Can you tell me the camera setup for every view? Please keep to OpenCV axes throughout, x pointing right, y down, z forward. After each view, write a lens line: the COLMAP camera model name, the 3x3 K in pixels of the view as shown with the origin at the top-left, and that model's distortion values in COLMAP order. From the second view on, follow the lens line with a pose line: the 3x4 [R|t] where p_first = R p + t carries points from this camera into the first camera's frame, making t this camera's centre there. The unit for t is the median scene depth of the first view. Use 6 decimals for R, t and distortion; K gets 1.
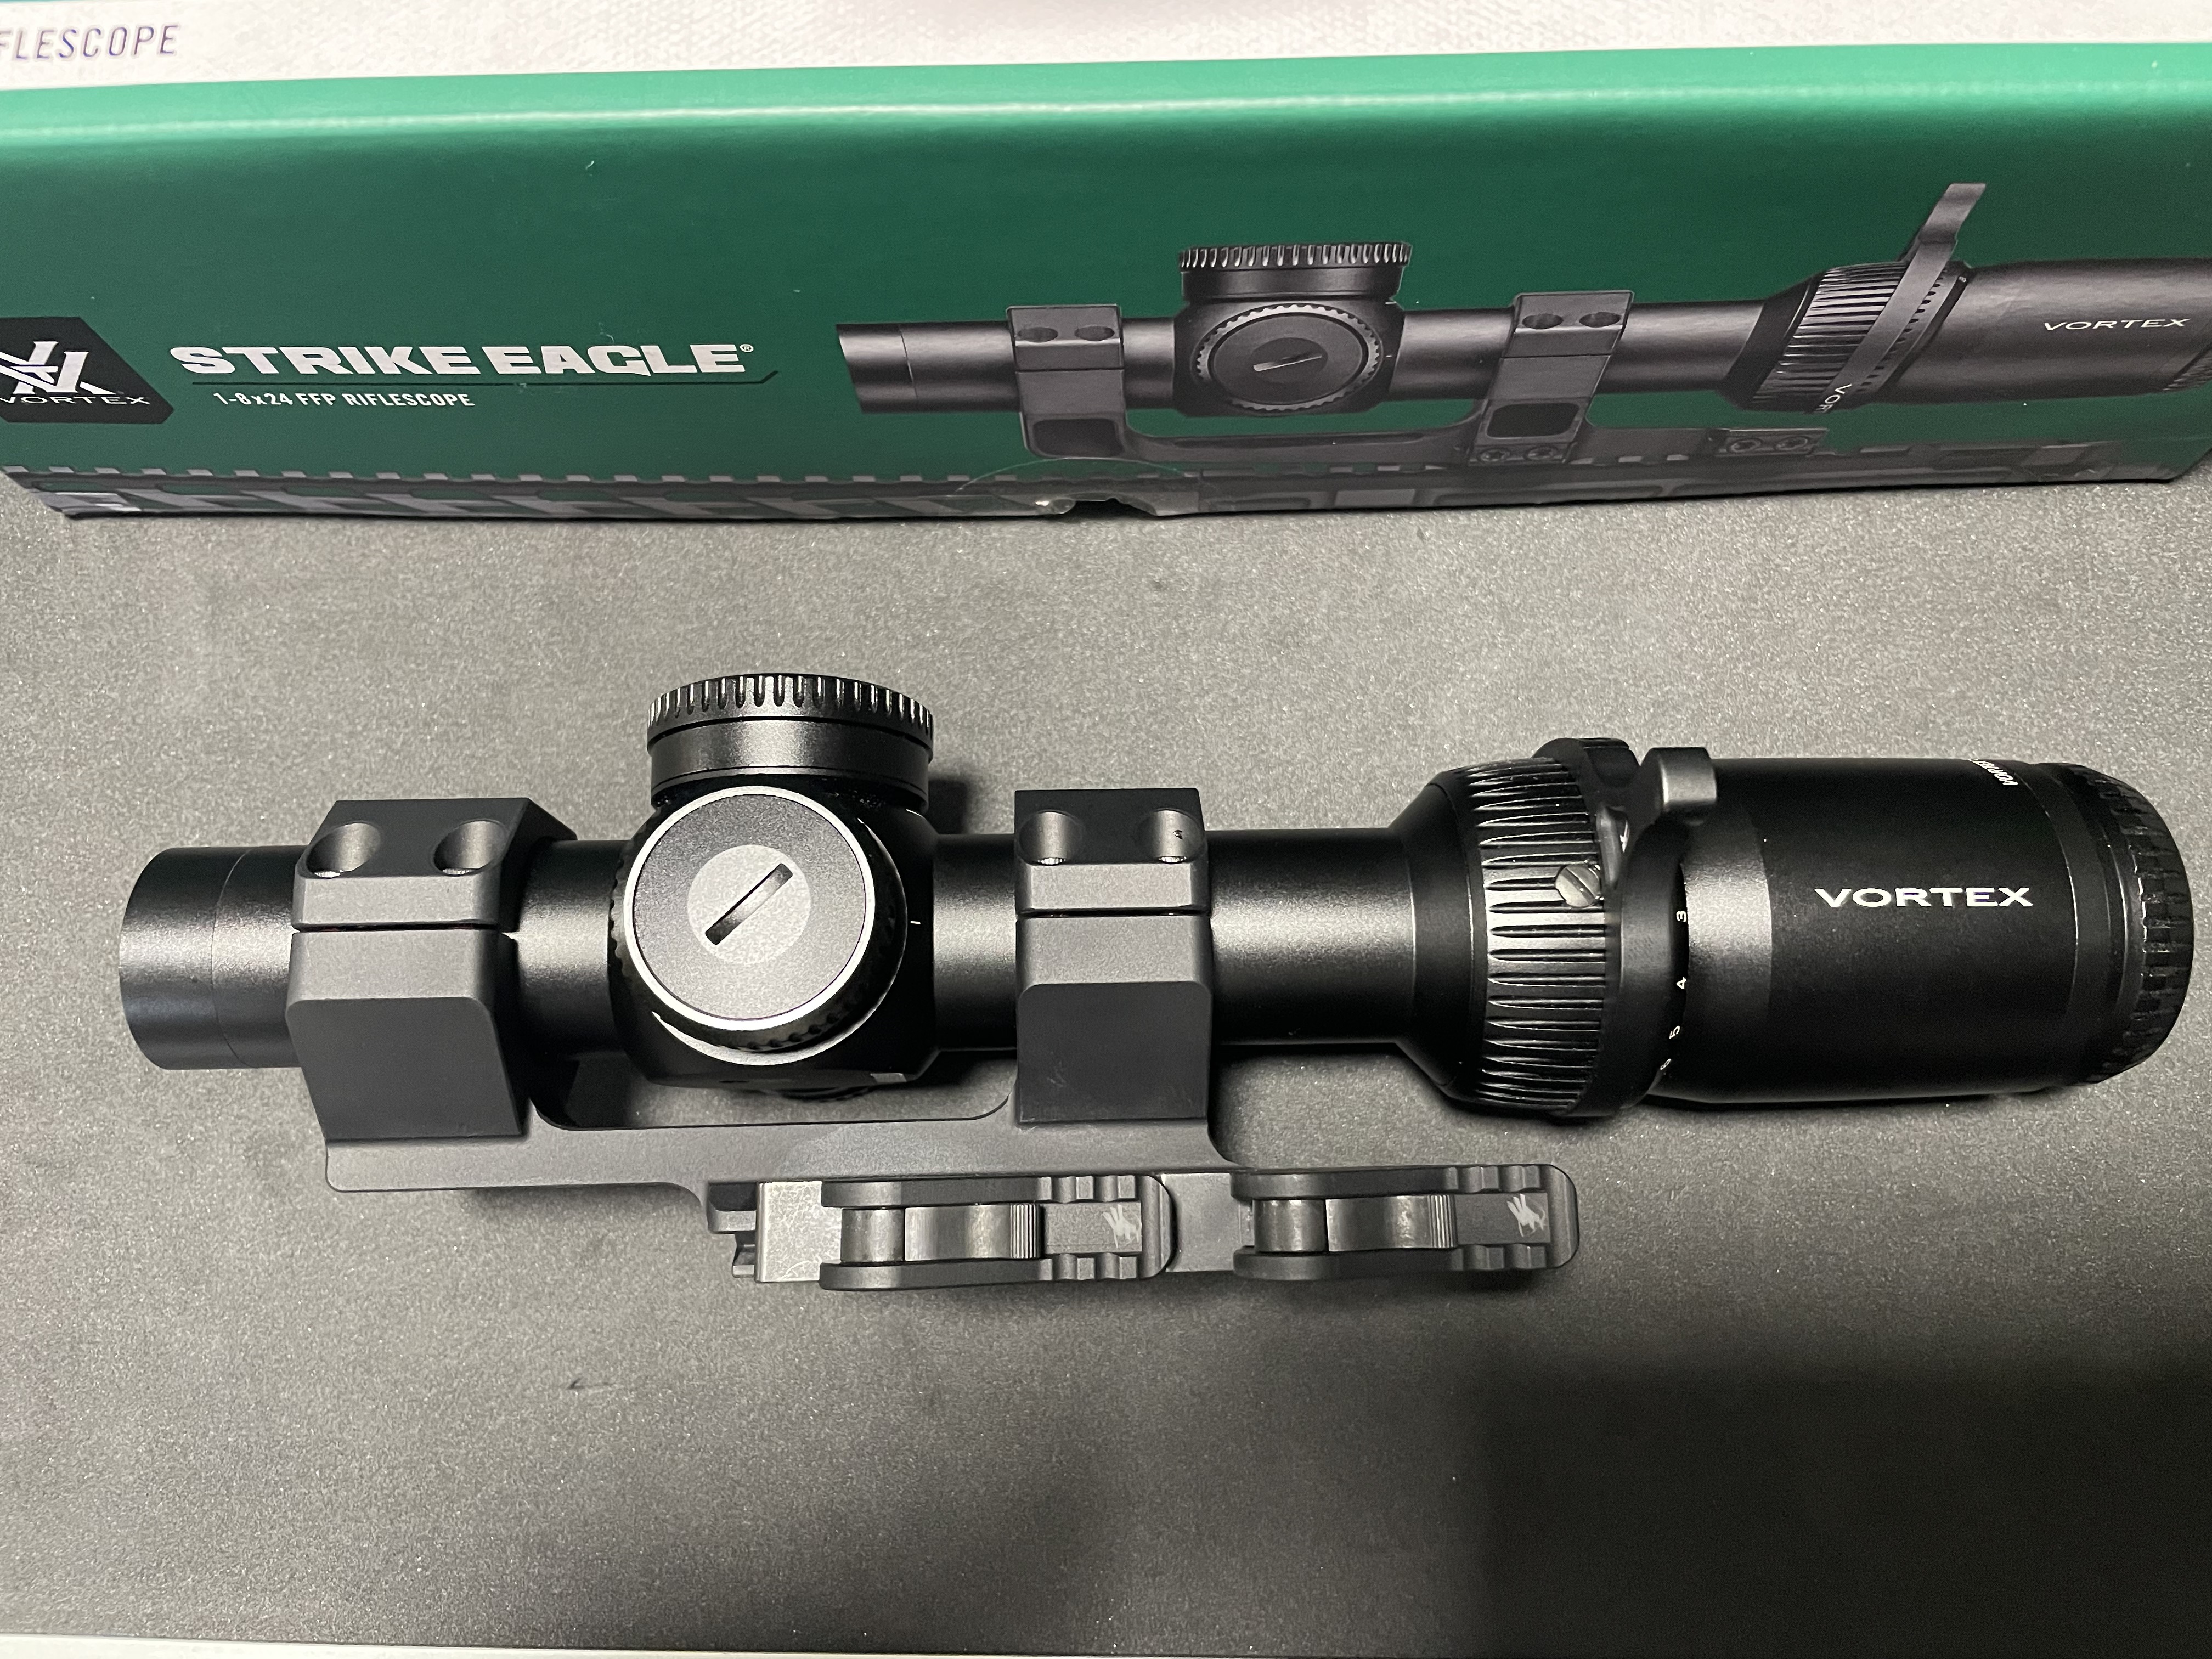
lens RADIAL K [[1701.2, 0, 1131.7], [0, 1701.2, 824.8], [0, 0, 1]] dist [0.046635, -0.090932]
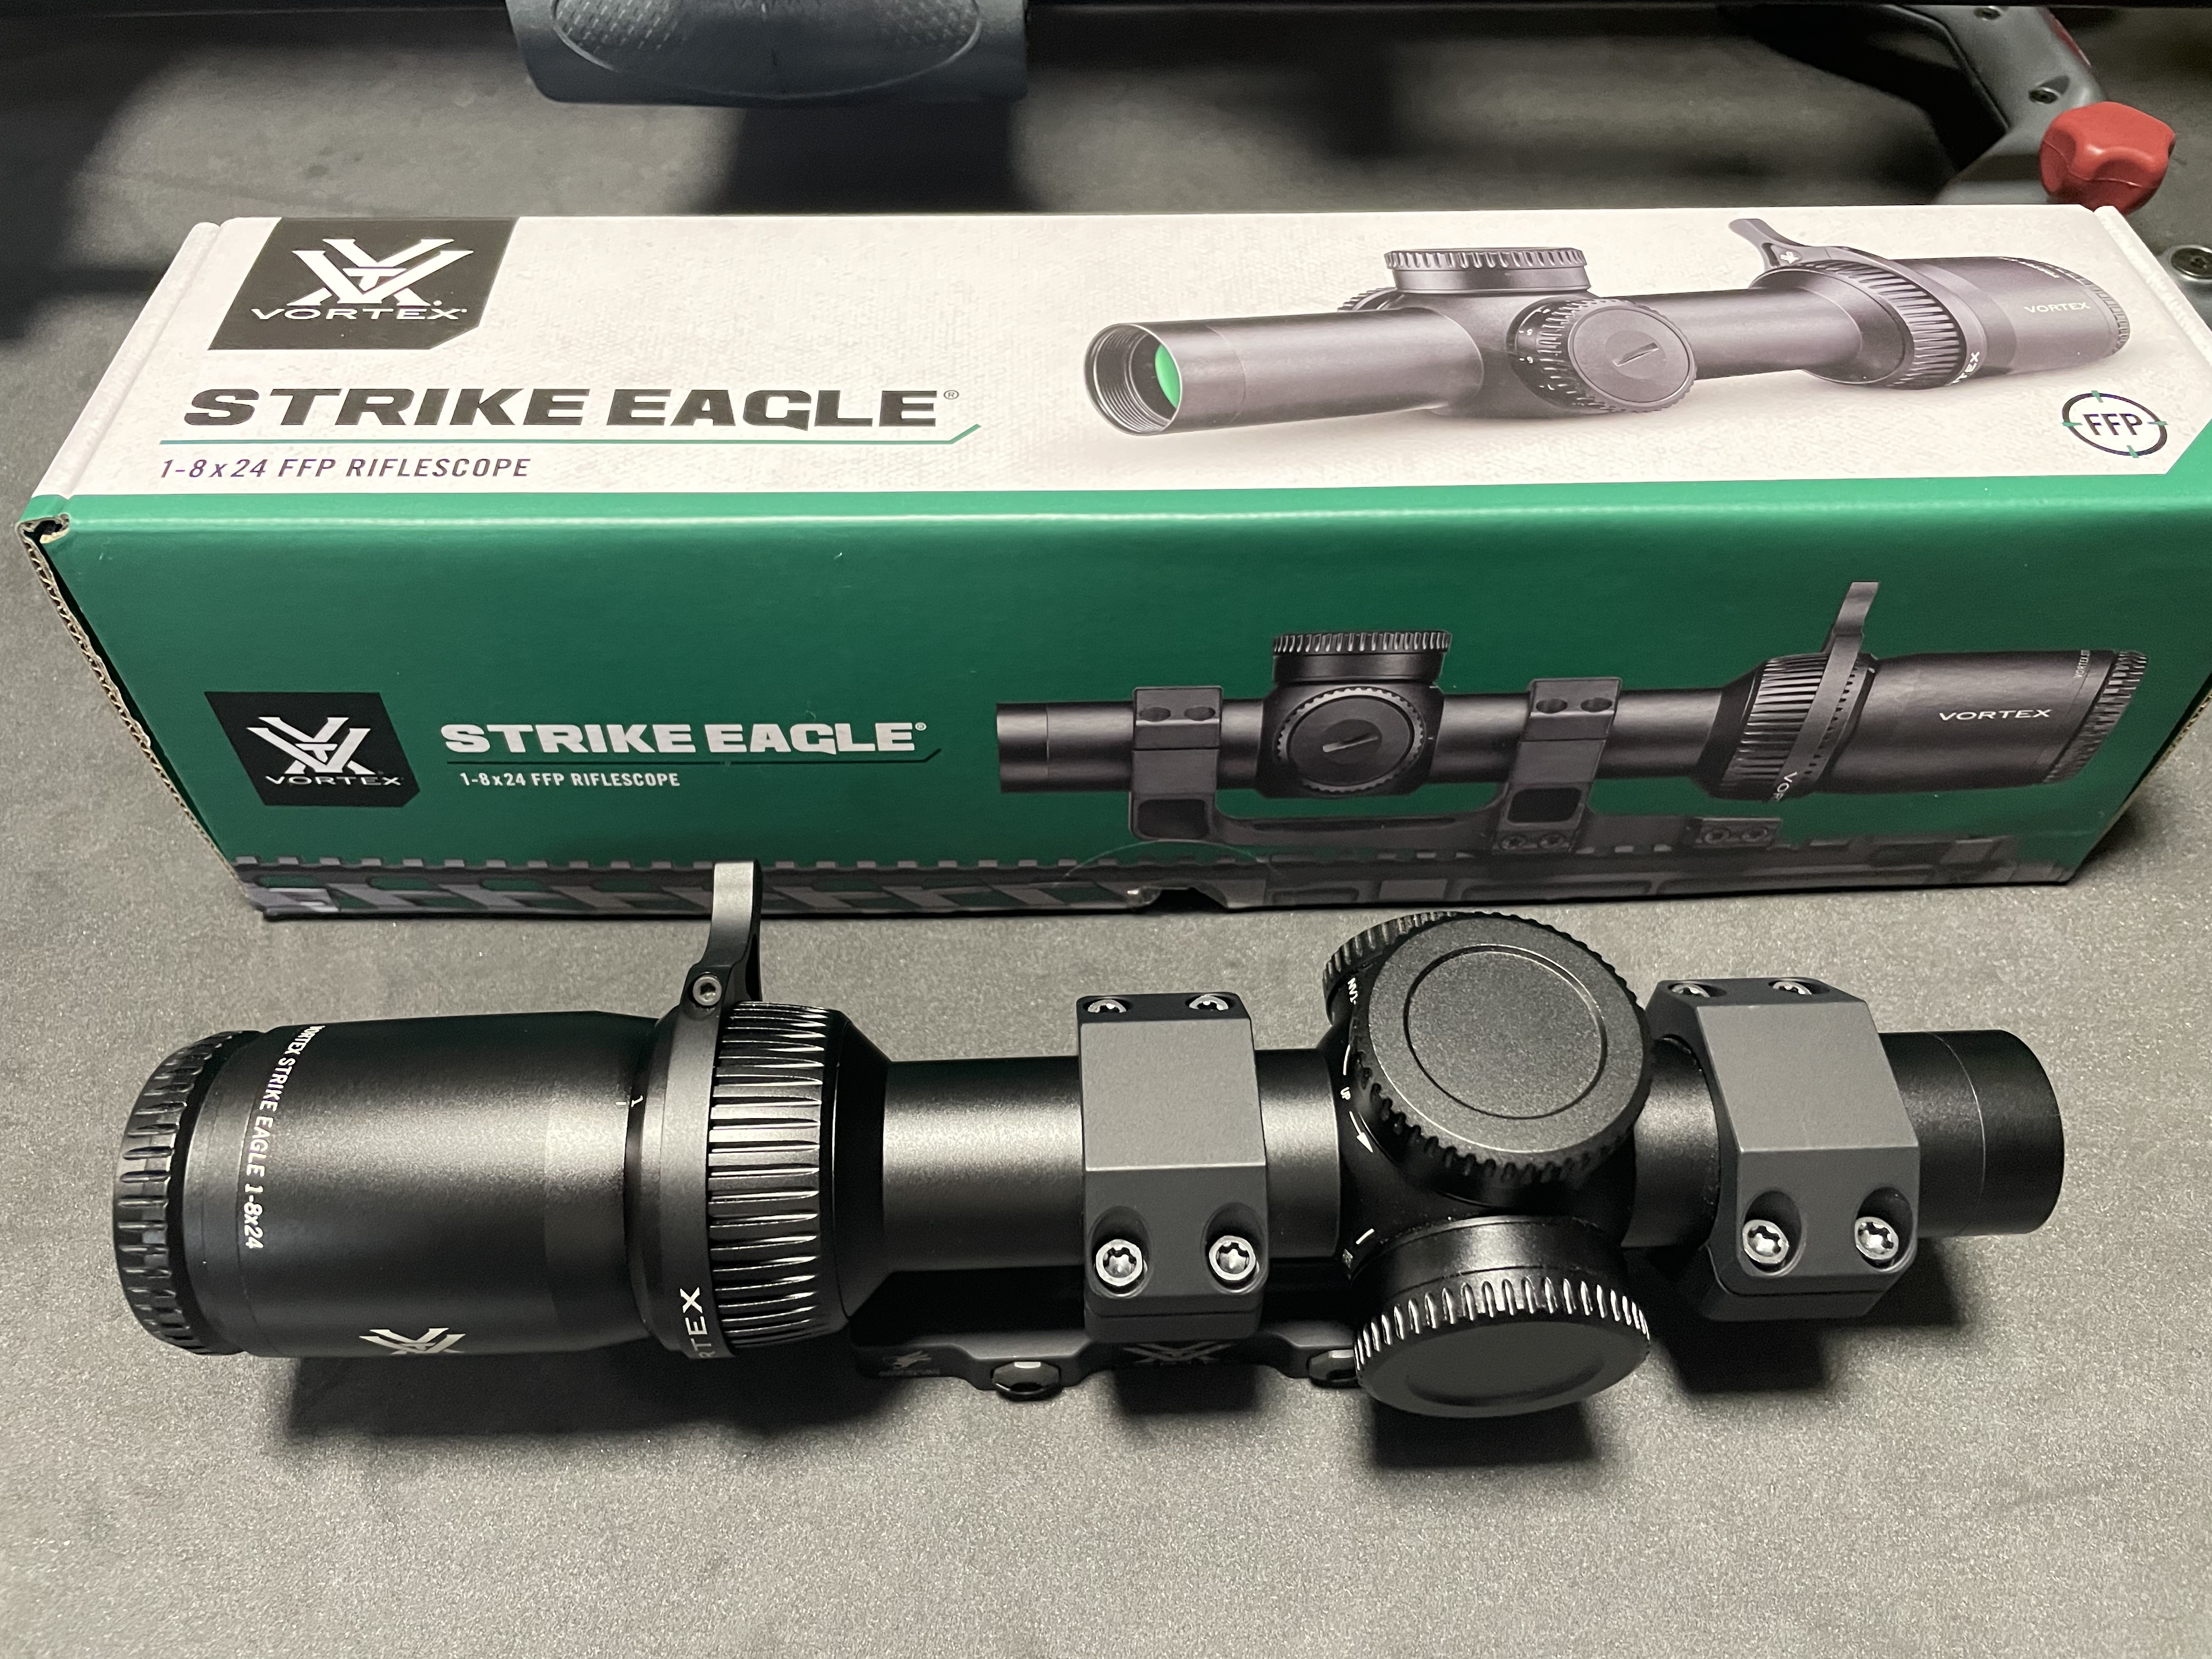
lens RADIAL K [[1701.2, 0, 1118.8], [0, 1701.2, 818.8], [0, 0, 1]] dist [0.046635, -0.090932]
pose [[0.998835, 0.000435, 0.048264, -0.130873], [0.019877, 0.907523, -0.419531, 0.282141], [-0.043983, 0.420001, 0.906457, -0.091819]]
